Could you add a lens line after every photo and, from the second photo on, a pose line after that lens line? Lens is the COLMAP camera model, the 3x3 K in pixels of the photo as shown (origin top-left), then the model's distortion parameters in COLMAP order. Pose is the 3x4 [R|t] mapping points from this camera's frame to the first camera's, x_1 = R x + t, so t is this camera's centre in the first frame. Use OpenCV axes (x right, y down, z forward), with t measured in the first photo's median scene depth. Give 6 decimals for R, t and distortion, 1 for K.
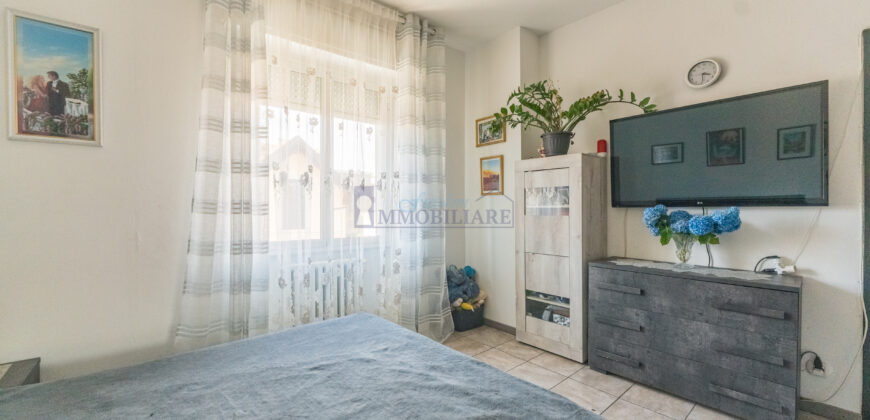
lens RADIAL K [[346.0, 0, 437.5], [0, 346.0, 209.1], [0, 0, 1]] dist [-0.002625, 0.000137]
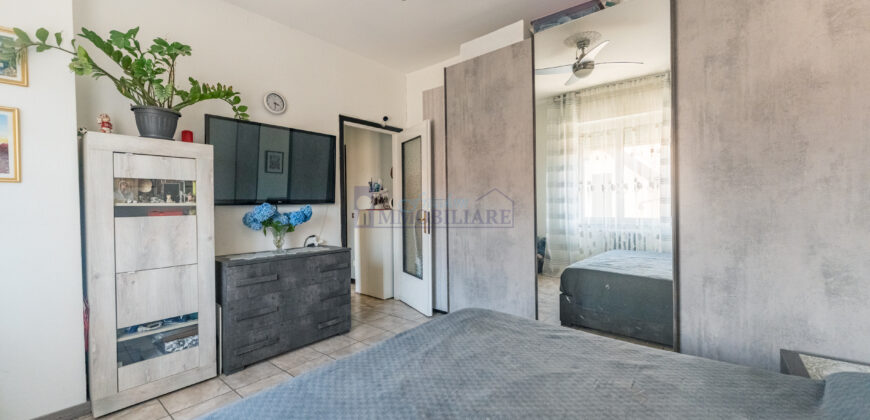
lens RADIAL K [[346.0, 0, 435.1], [0, 346.0, 205.6], [0, 0, 1]] dist [-0.002625, 0.000137]
pose [[-0.166063, -0.002281, 0.986113, -0.561840], [0.011711, 0.999922, 0.004285, -0.001762], [-0.986046, 0.012259, -0.166023, 0.562796]]
